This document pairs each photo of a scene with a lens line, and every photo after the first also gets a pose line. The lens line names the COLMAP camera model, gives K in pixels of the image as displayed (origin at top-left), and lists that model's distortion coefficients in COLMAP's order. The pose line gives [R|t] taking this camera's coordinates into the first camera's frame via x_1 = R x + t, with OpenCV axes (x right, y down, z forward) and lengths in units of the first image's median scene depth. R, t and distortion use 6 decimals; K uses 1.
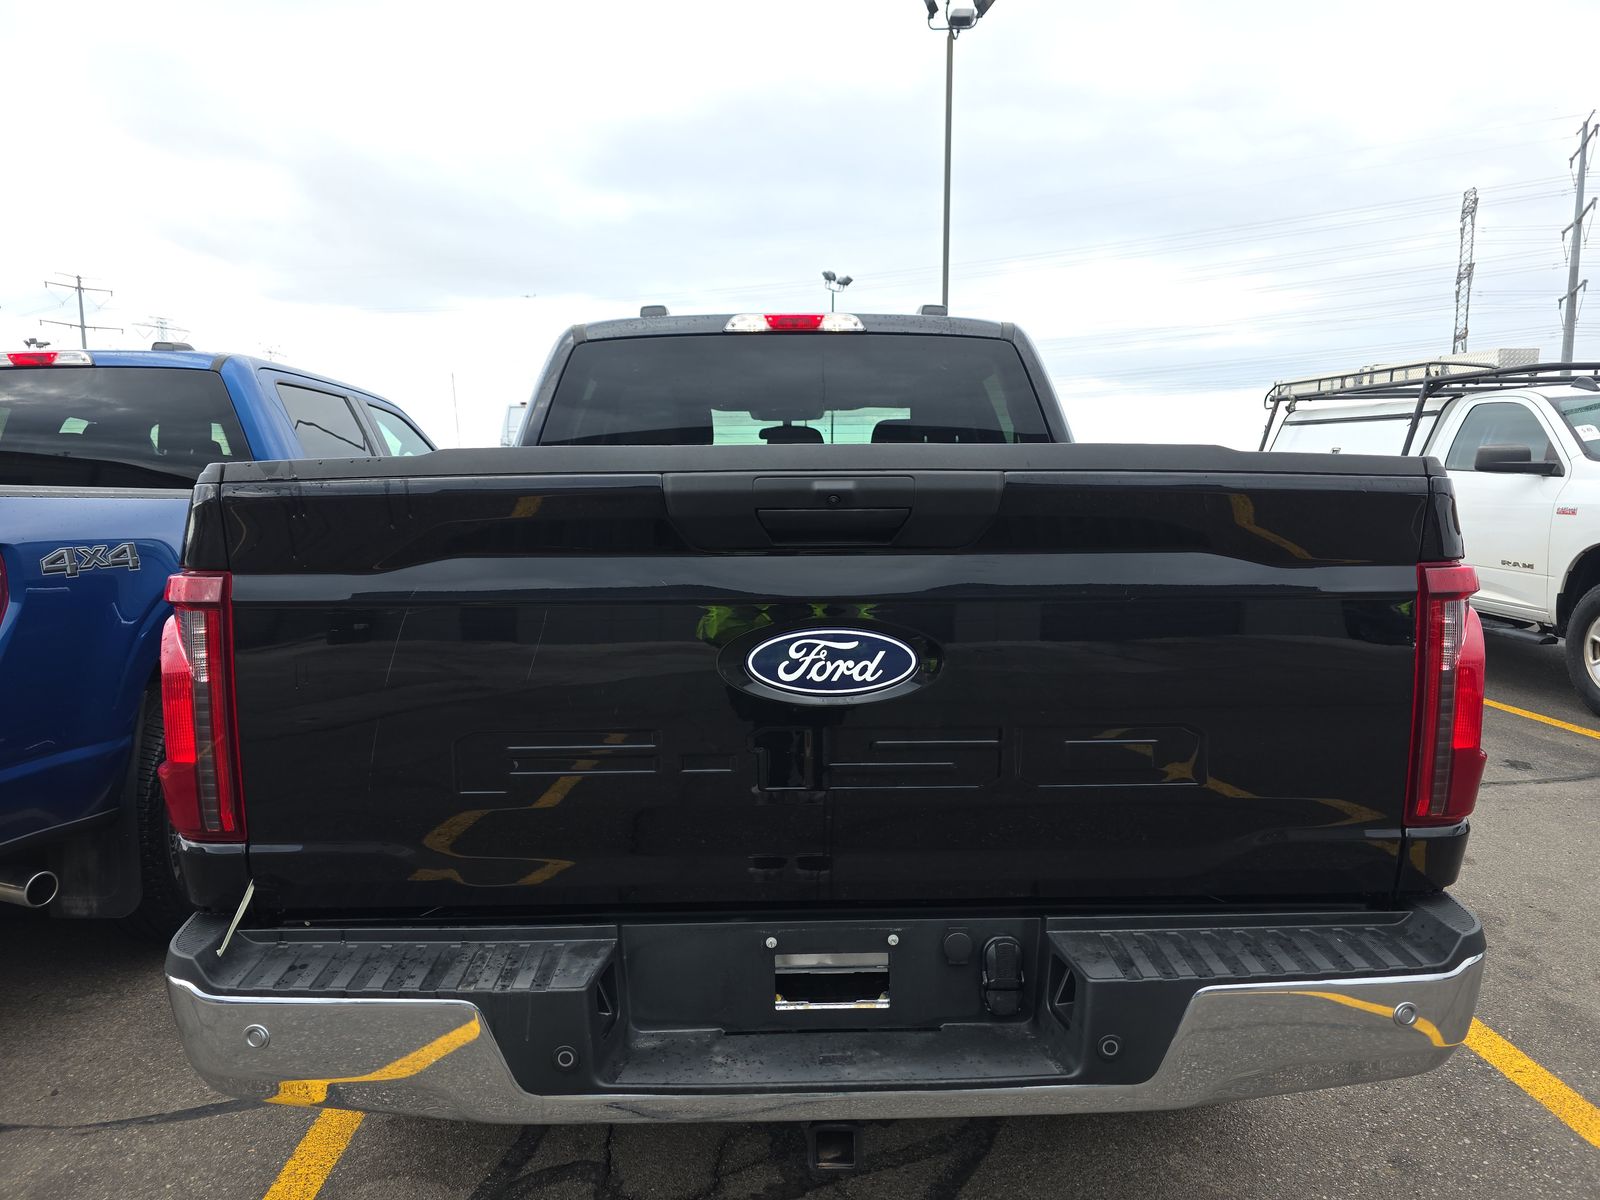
lens RADIAL K [[1081.8, 0, 804.4], [0, 1081.8, 607.2], [0, 0, 1]] dist [0.044720, -0.040357]
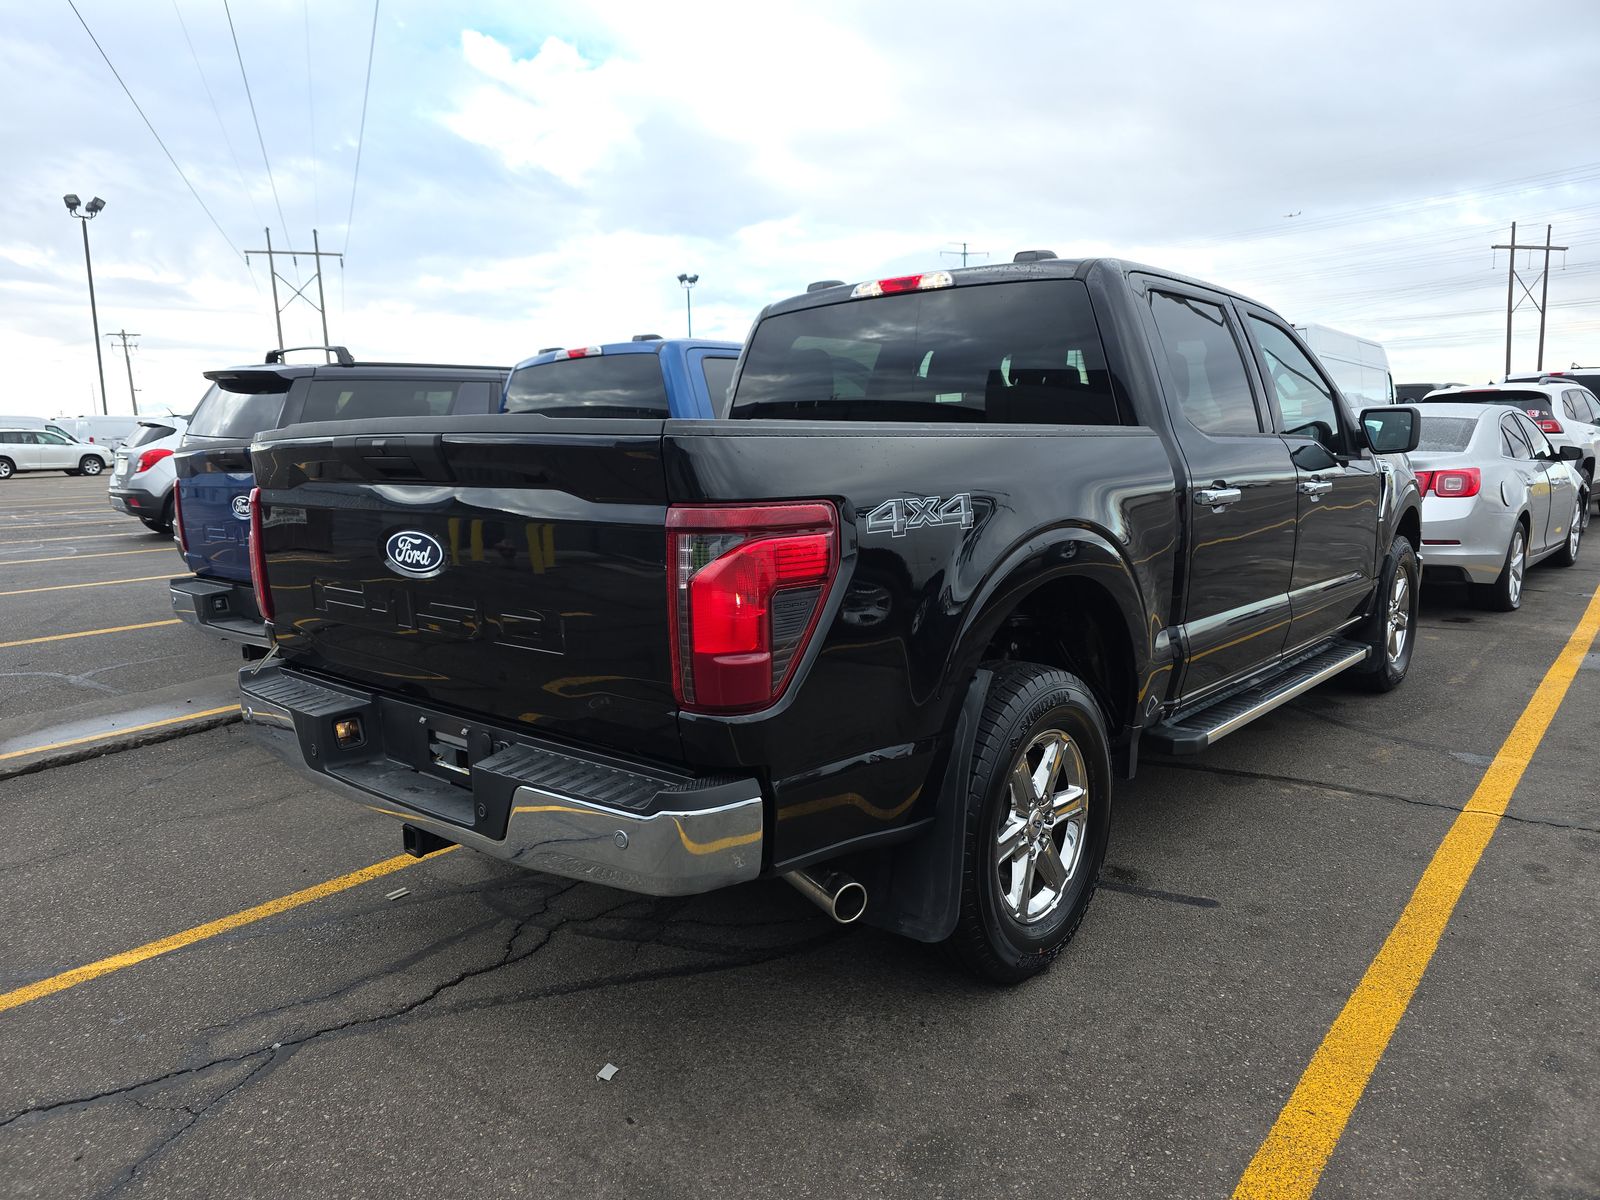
lens RADIAL K [[1081.8, 0, 790.0], [0, 1081.8, 600.4], [0, 0, 1]] dist [0.044720, -0.040357]
pose [[0.740914, 0.092321, -0.665224, 0.695387], [-0.054002, 0.995489, 0.078009, -0.015451], [0.669425, -0.021875, 0.742557, 0.070240]]
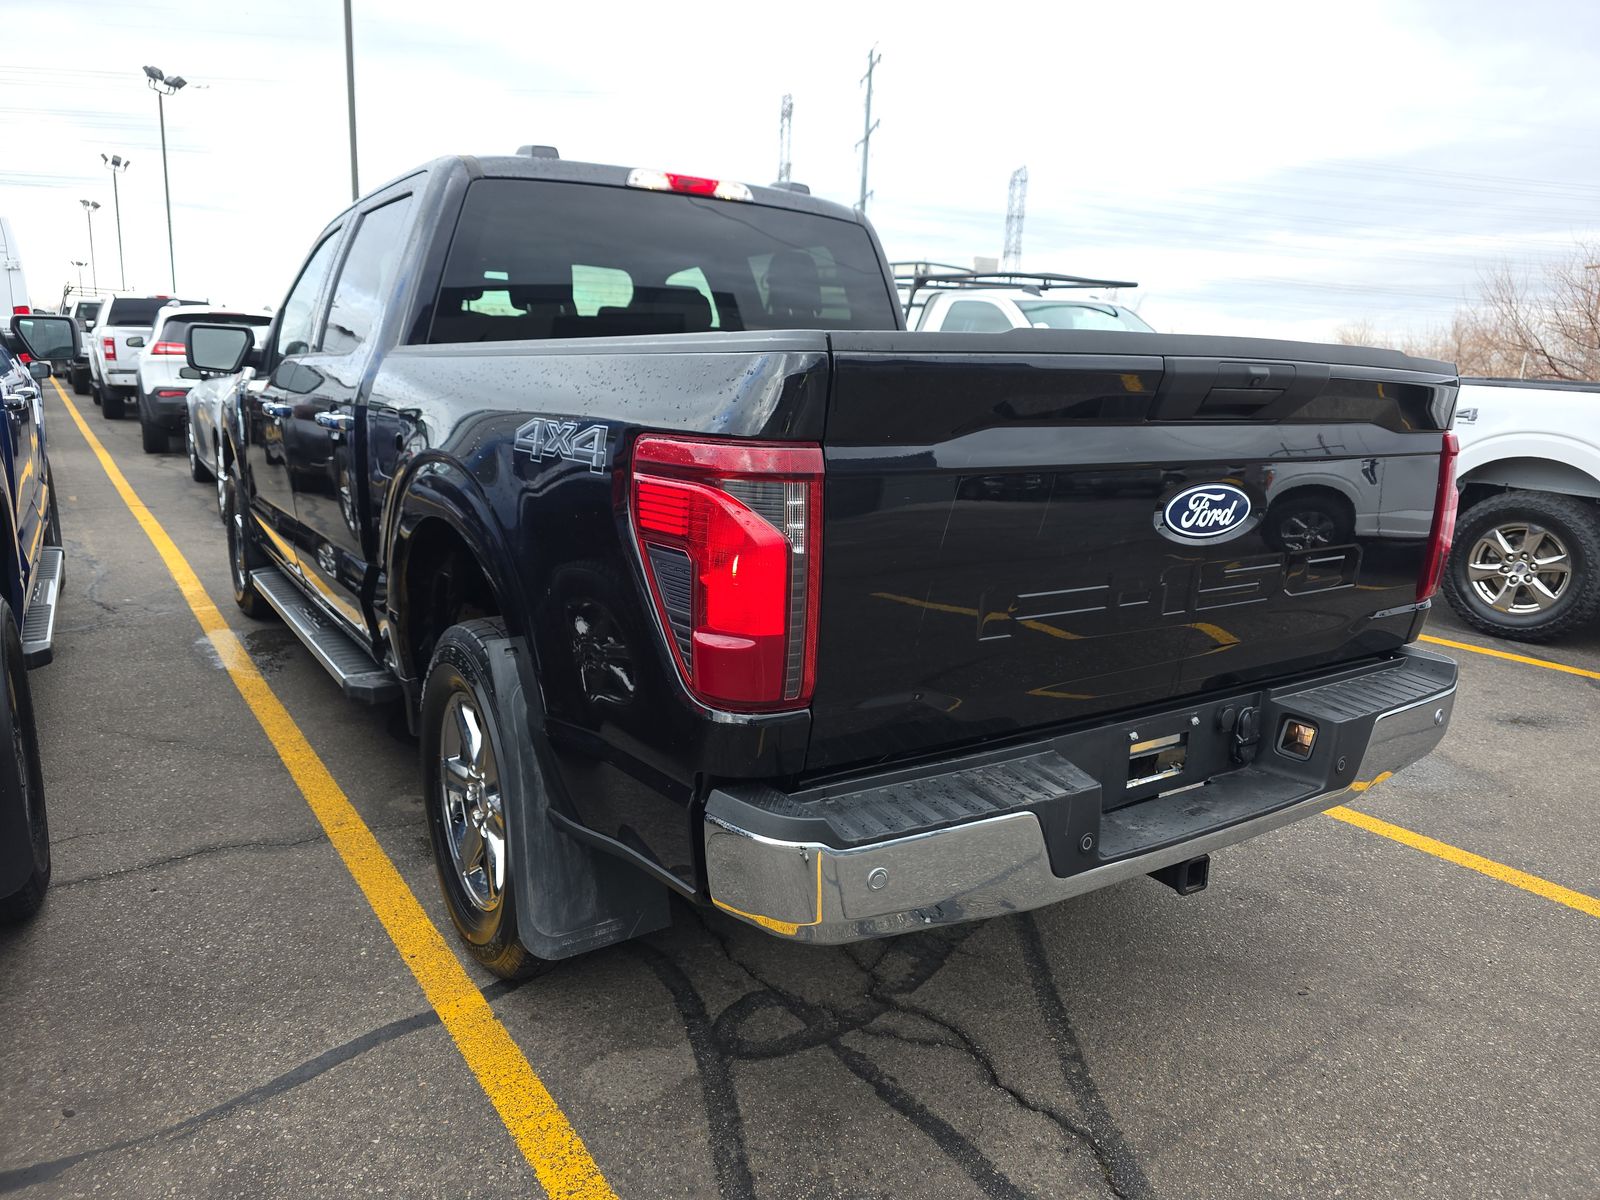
lens RADIAL K [[1081.8, 0, 804.7], [0, 1081.8, 593.9], [0, 0, 1]] dist [0.044720, -0.040357]
pose [[0.845393, -0.076324, 0.528664, -0.478160], [0.017307, 0.993133, 0.115704, -0.004005], [-0.533865, -0.088666, 0.840908, 0.073923]]
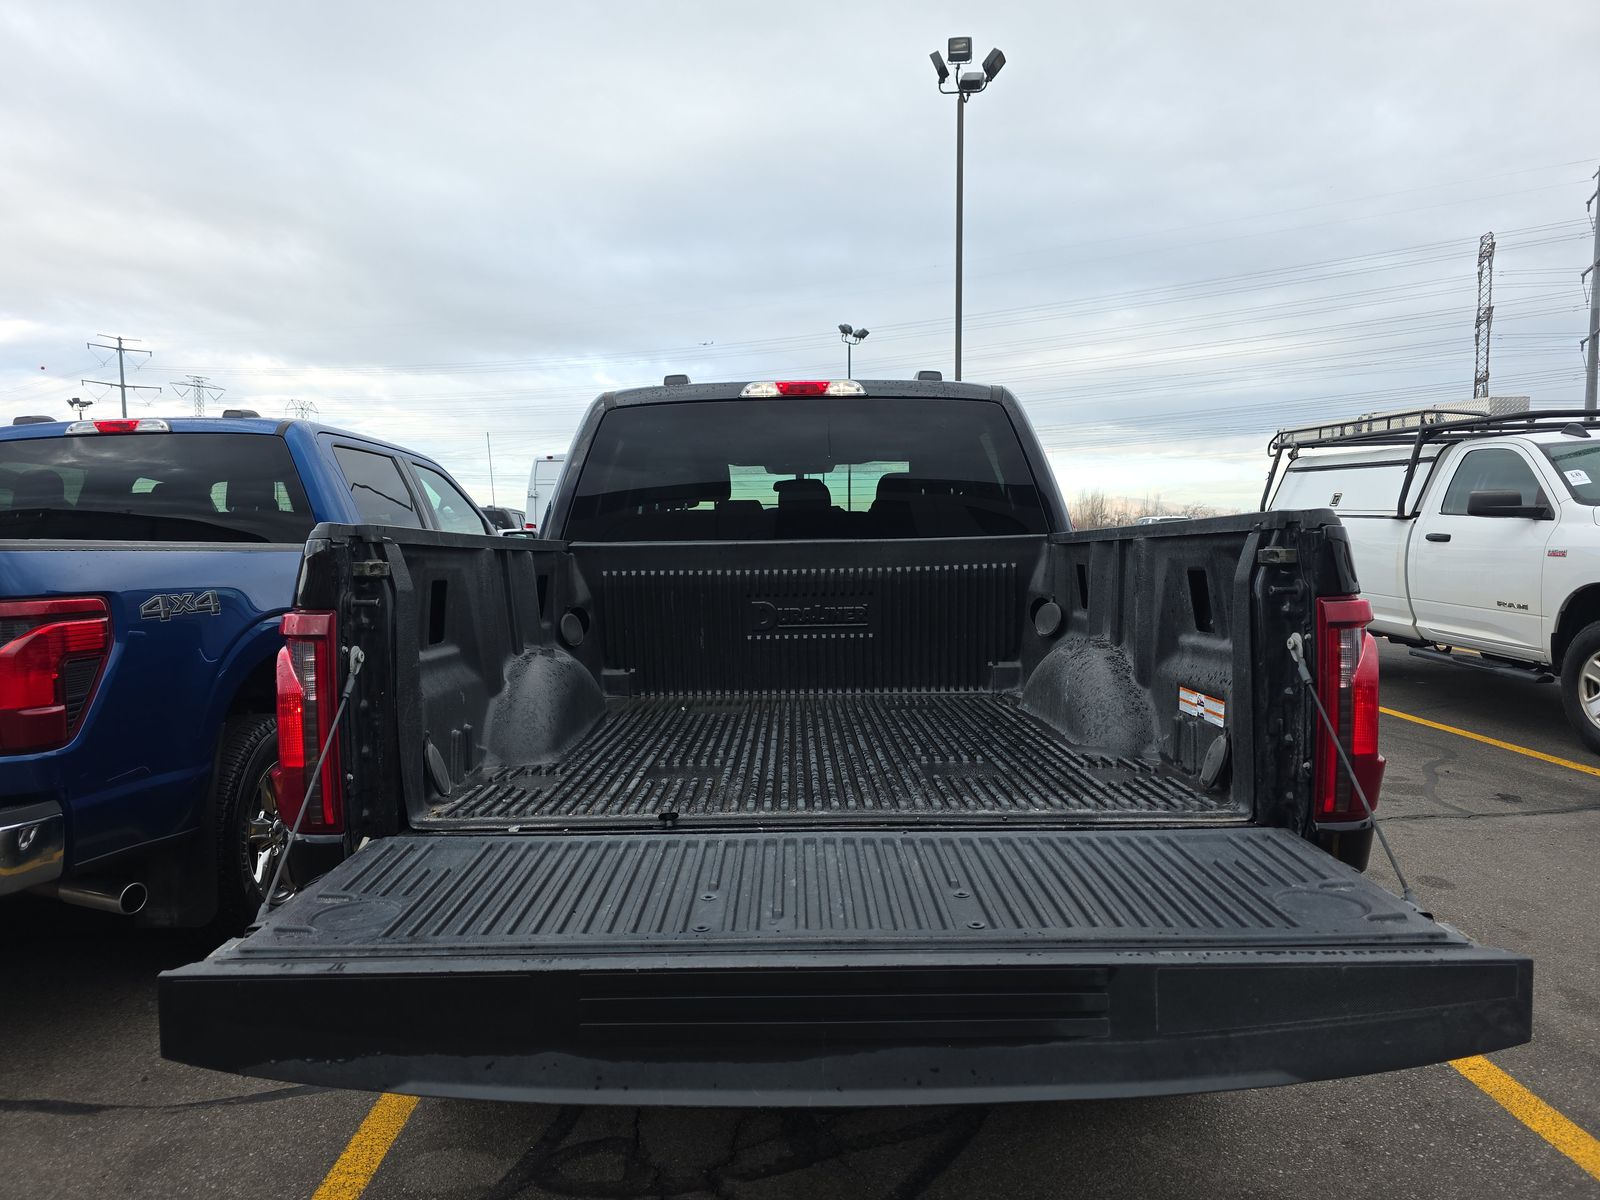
lens RADIAL K [[1081.8, 0, 791.4], [0, 1081.8, 601.2], [0, 0, 1]] dist [0.044720, -0.040357]
pose [[0.999546, -0.006180, -0.029479, 0.010688], [0.004719, 0.998769, -0.049379, 0.009545], [0.029748, 0.049217, 0.998345, -0.096754]]
